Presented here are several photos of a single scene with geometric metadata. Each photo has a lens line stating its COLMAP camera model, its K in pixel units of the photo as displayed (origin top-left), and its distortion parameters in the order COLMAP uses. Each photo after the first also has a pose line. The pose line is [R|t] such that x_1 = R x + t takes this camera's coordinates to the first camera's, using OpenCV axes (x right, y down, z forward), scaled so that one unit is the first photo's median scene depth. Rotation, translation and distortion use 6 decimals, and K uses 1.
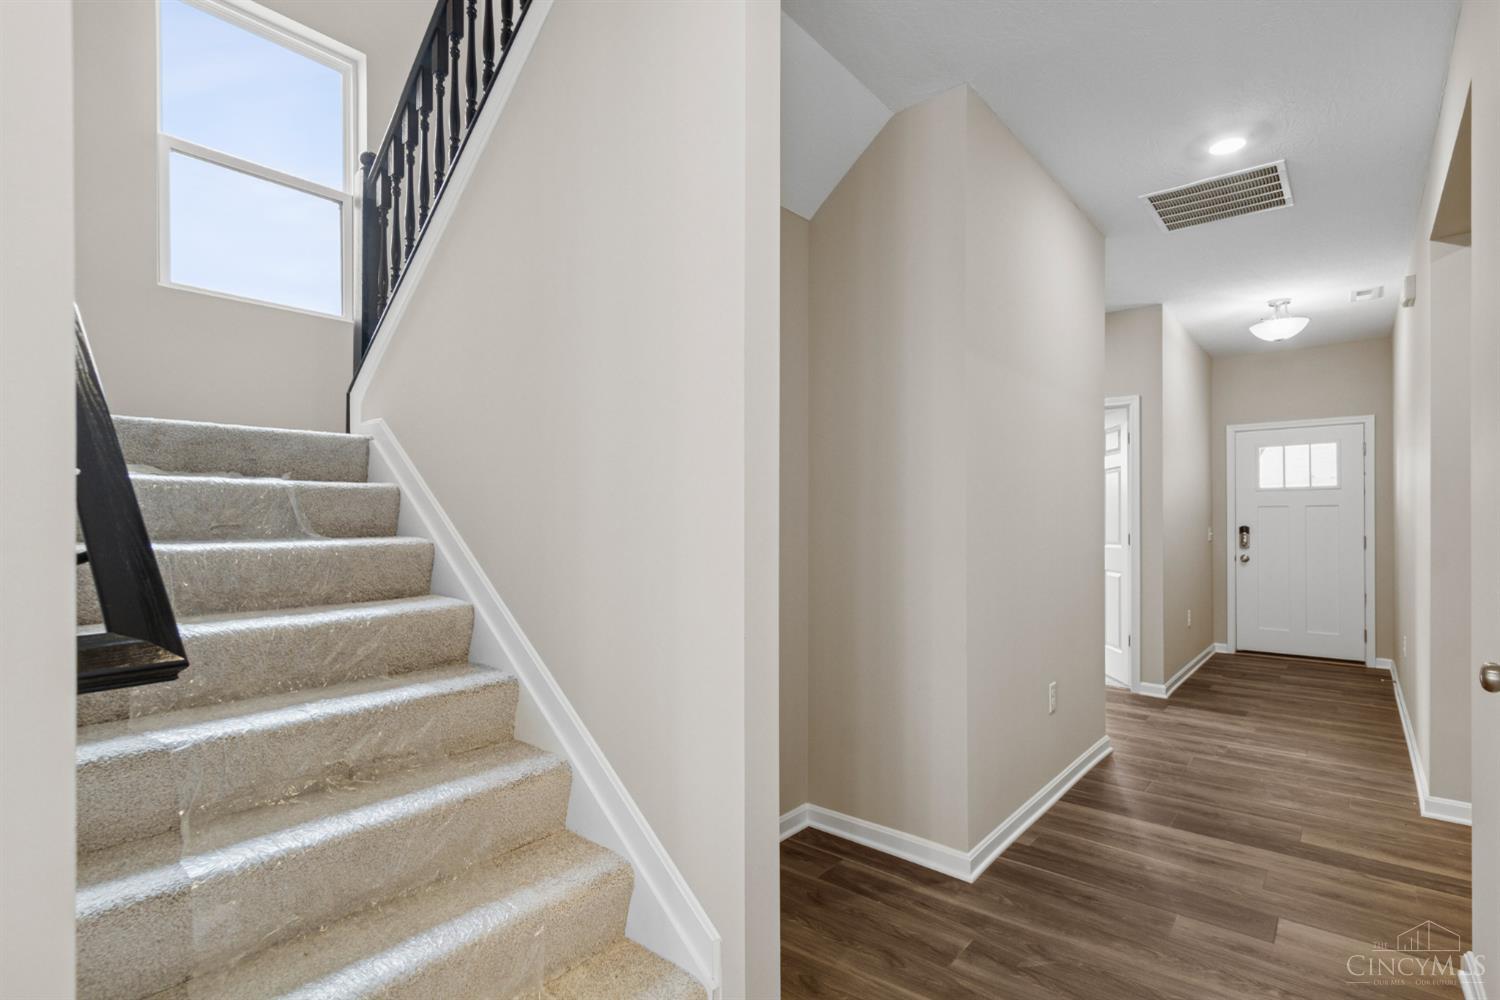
lens RADIAL K [[714.7, 0, 774.6], [0, 714.7, 525.3], [0, 0, 1]] dist [0.011624, -0.000020]
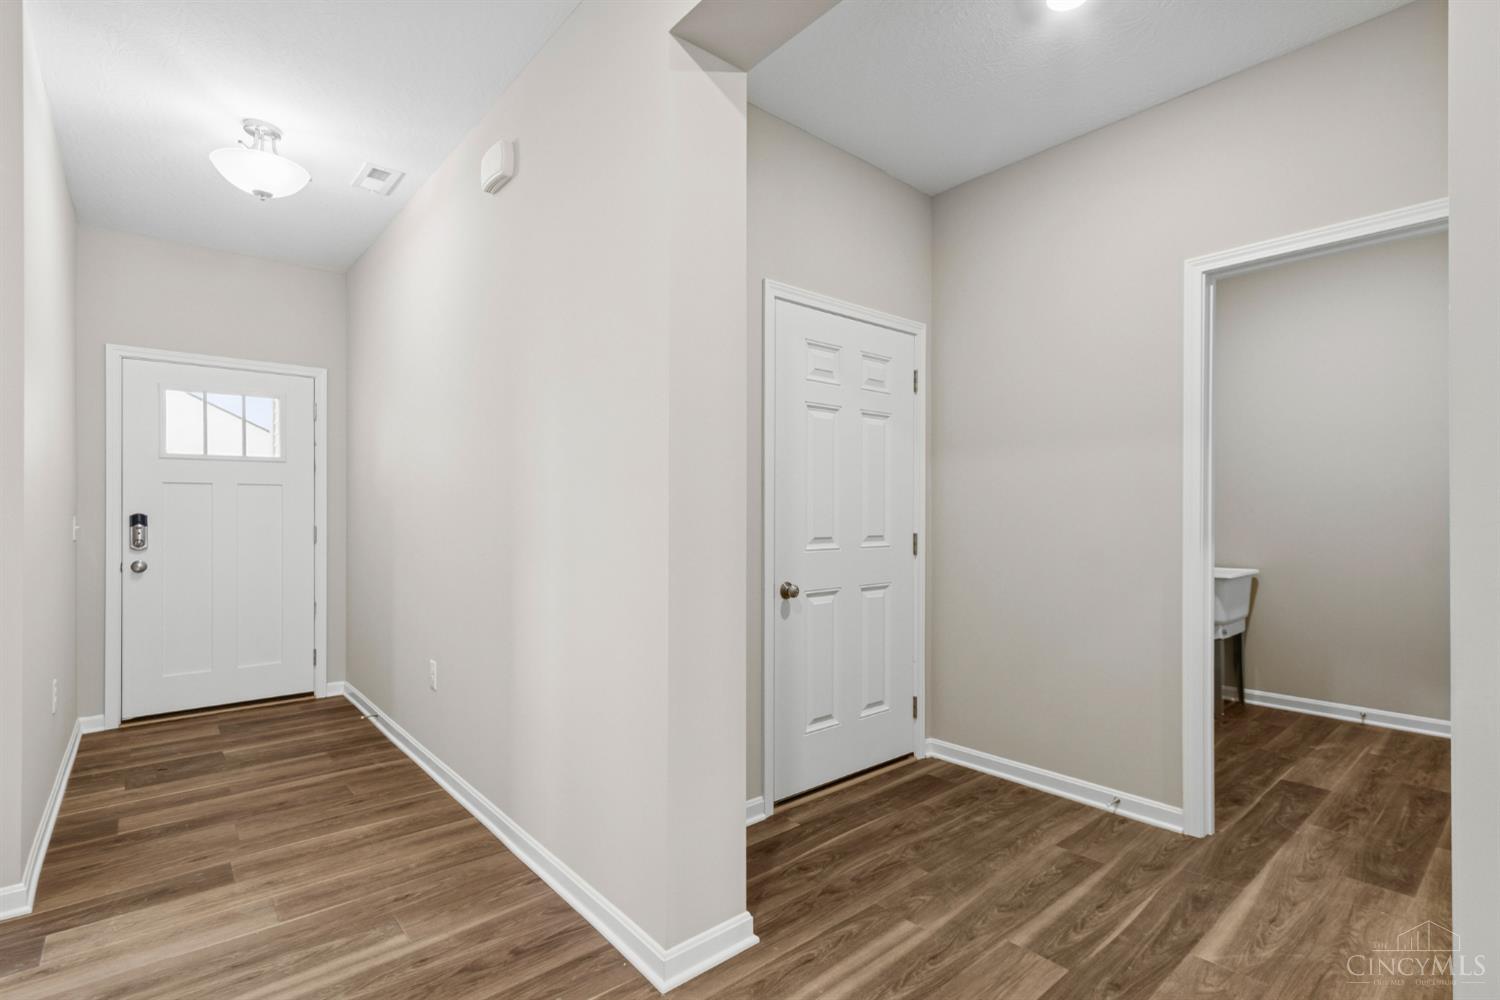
lens RADIAL K [[714.7, 0, 760.6], [0, 714.7, 508.2], [0, 0, 1]] dist [0.011624, -0.000020]
pose [[0.185262, 0.008143, 0.982655, 0.157238], [0.005427, 0.999942, -0.009309, 0.005205], [-0.982674, 0.007058, 0.185207, 0.385976]]
